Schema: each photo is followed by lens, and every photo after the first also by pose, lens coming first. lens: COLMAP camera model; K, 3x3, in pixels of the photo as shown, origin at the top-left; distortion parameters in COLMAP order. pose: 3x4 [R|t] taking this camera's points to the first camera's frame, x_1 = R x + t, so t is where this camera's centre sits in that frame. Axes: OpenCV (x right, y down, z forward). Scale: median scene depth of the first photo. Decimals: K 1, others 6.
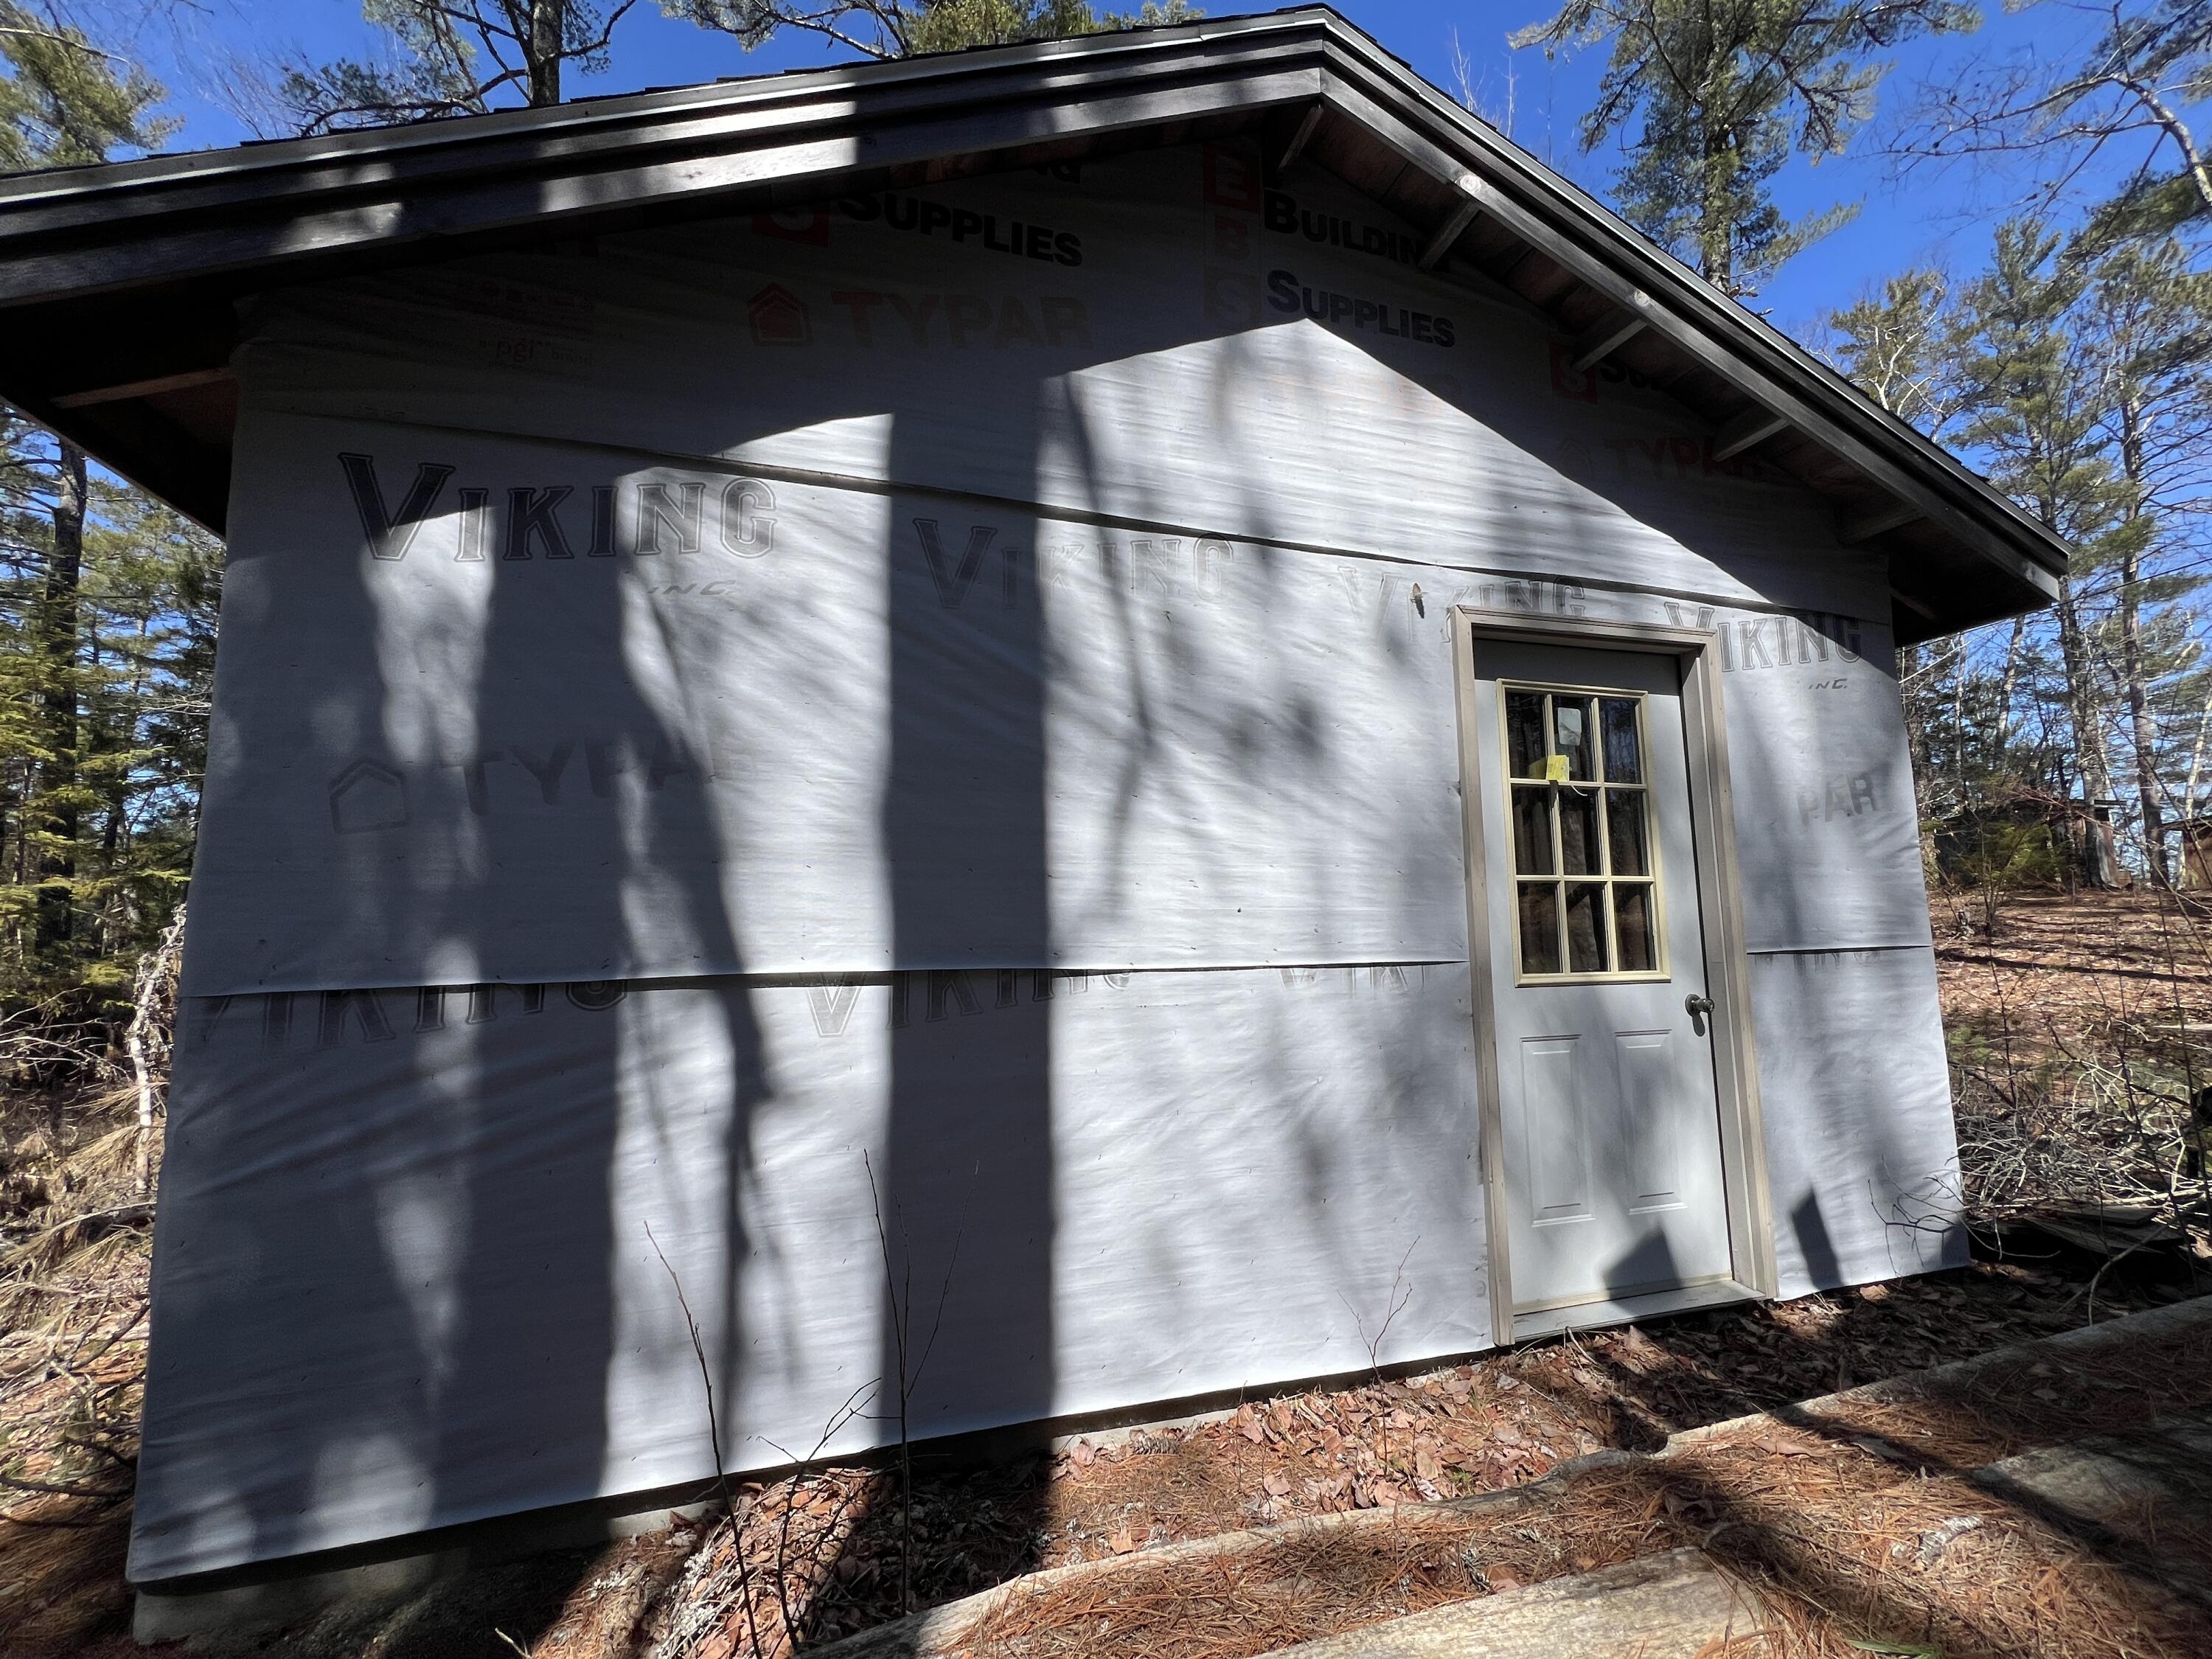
lens RADIAL K [[883.9, 0, 1098.7], [0, 883.9, 828.3], [0, 0, 1]] dist [-0.002706, -0.000260]
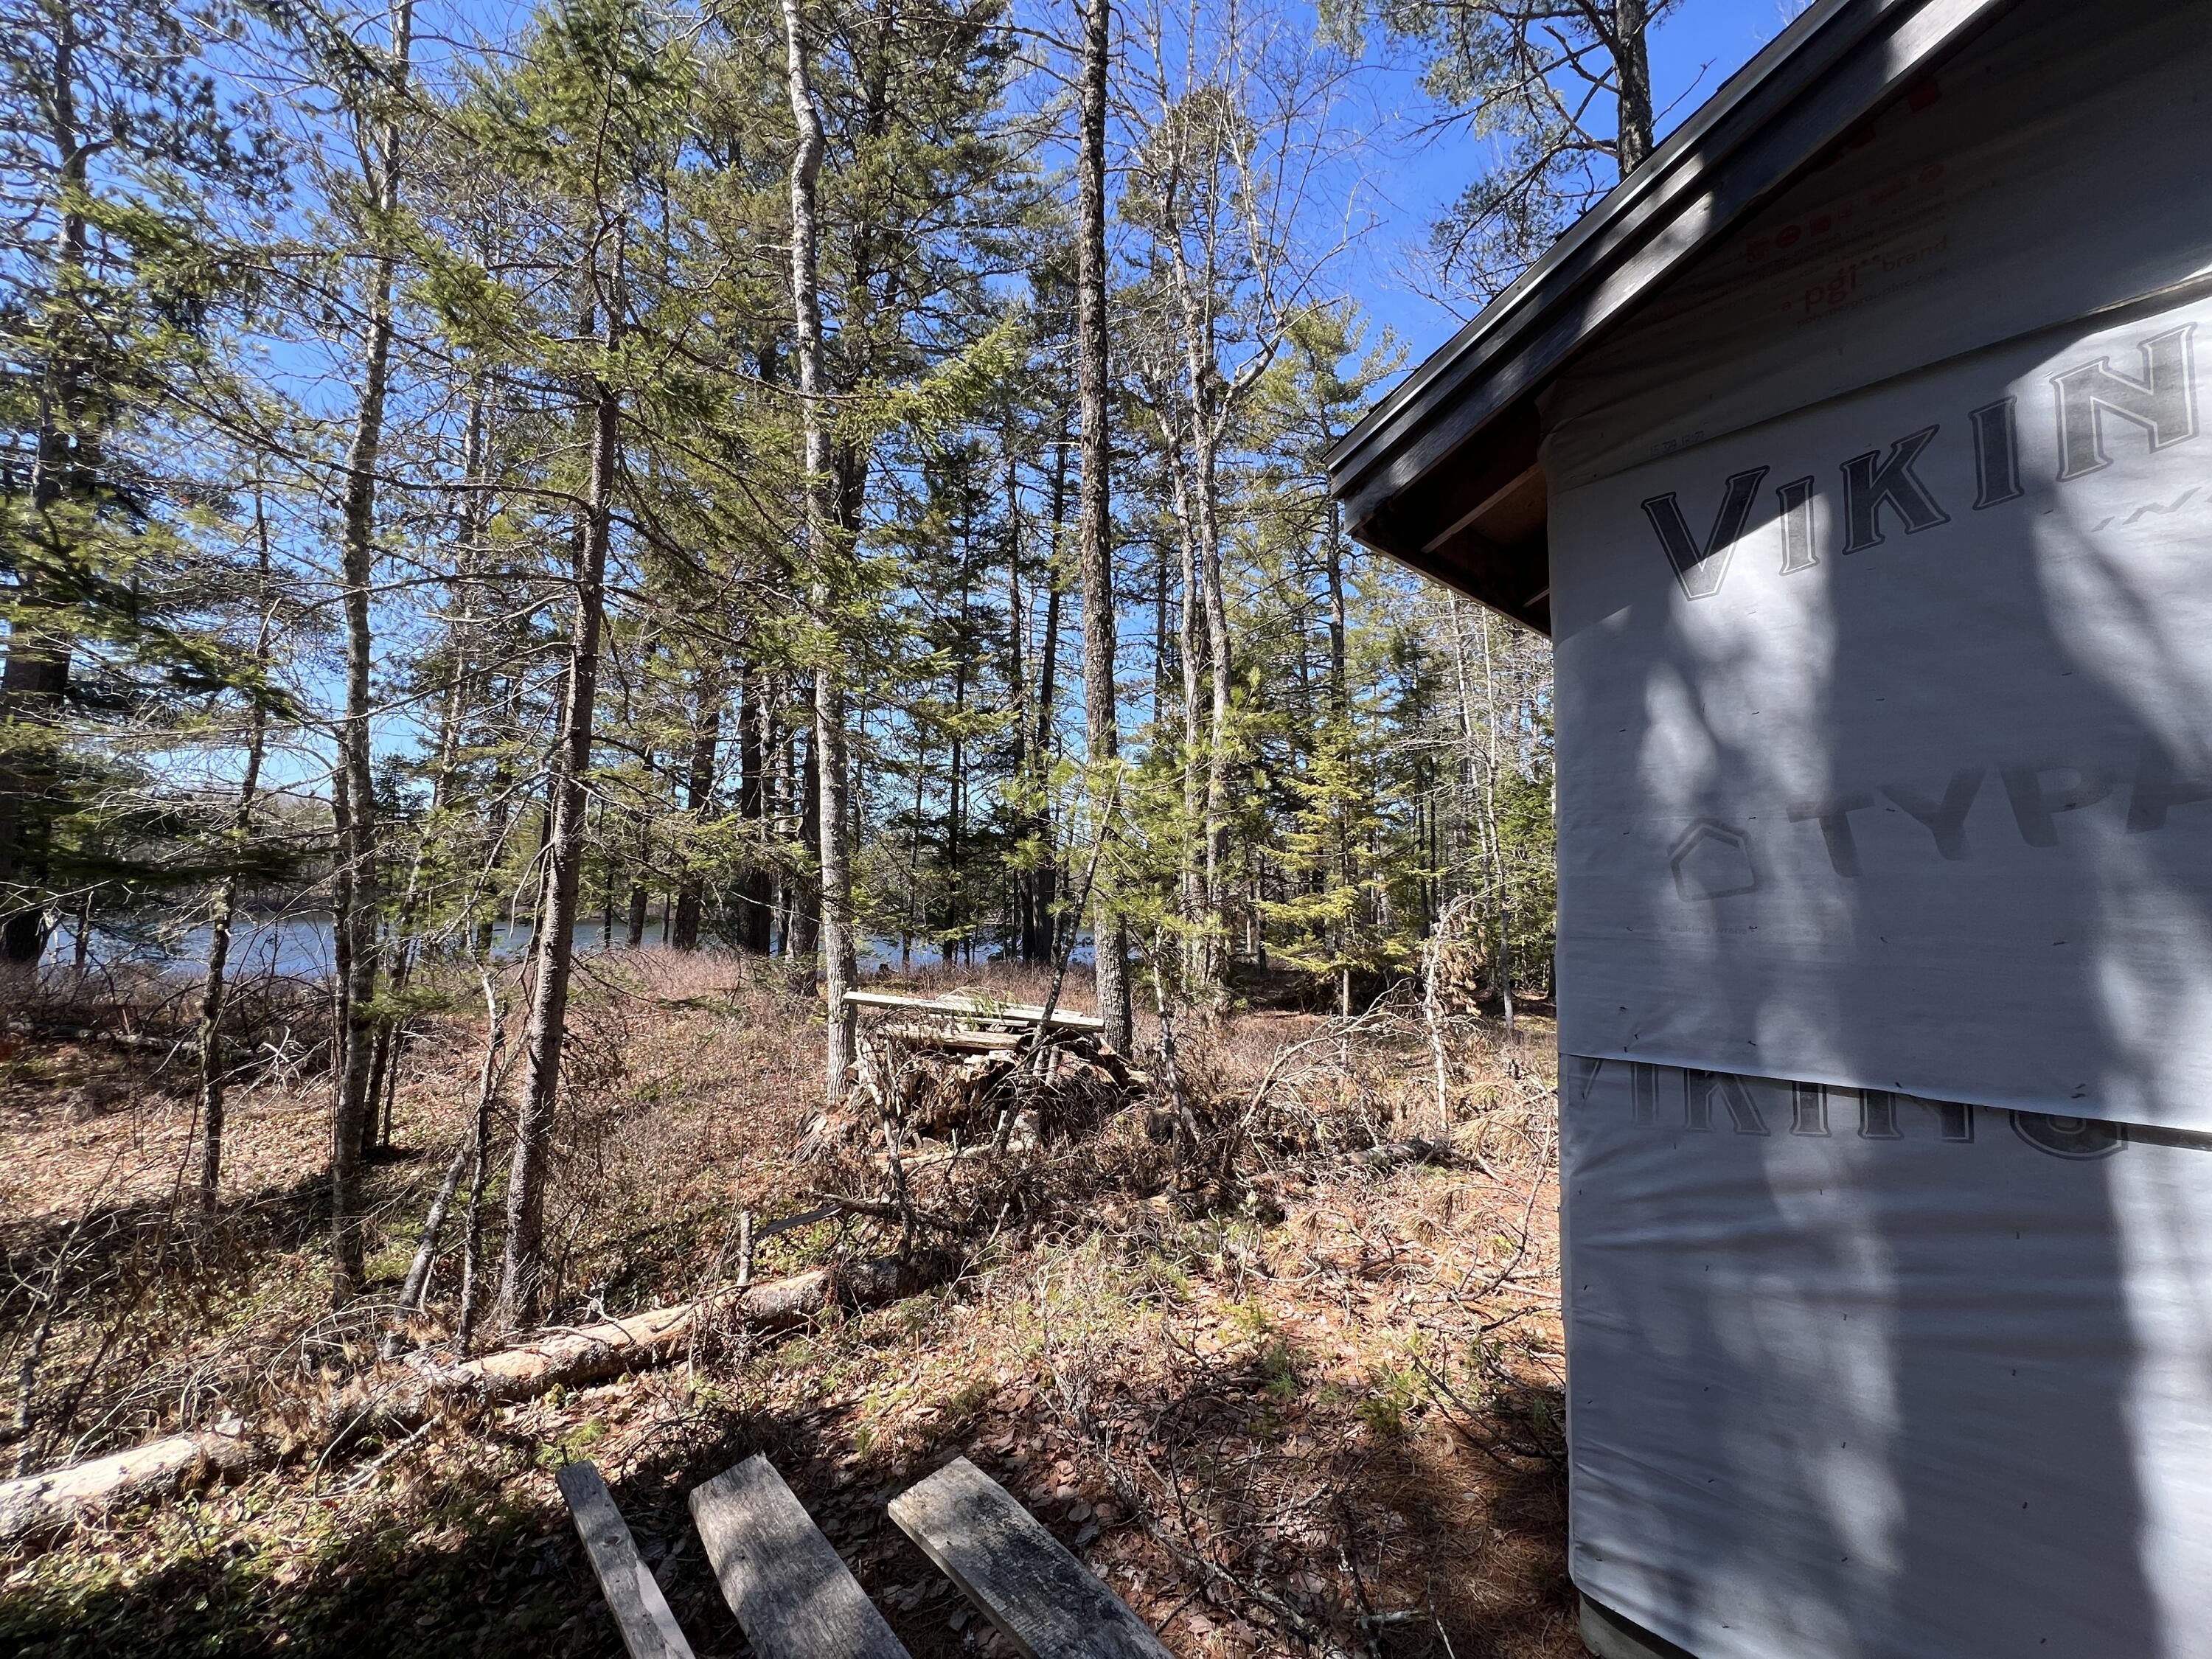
lens RADIAL K [[883.9, 0, 1098.7], [0, 883.9, 828.3], [0, 0, 1]] dist [-0.002706, -0.000260]
pose [[0.416331, -0.052080, -0.907720, -0.246665], [0.065612, 0.997476, -0.027137, -0.080492], [0.906842, -0.048259, 0.418698, 0.041222]]
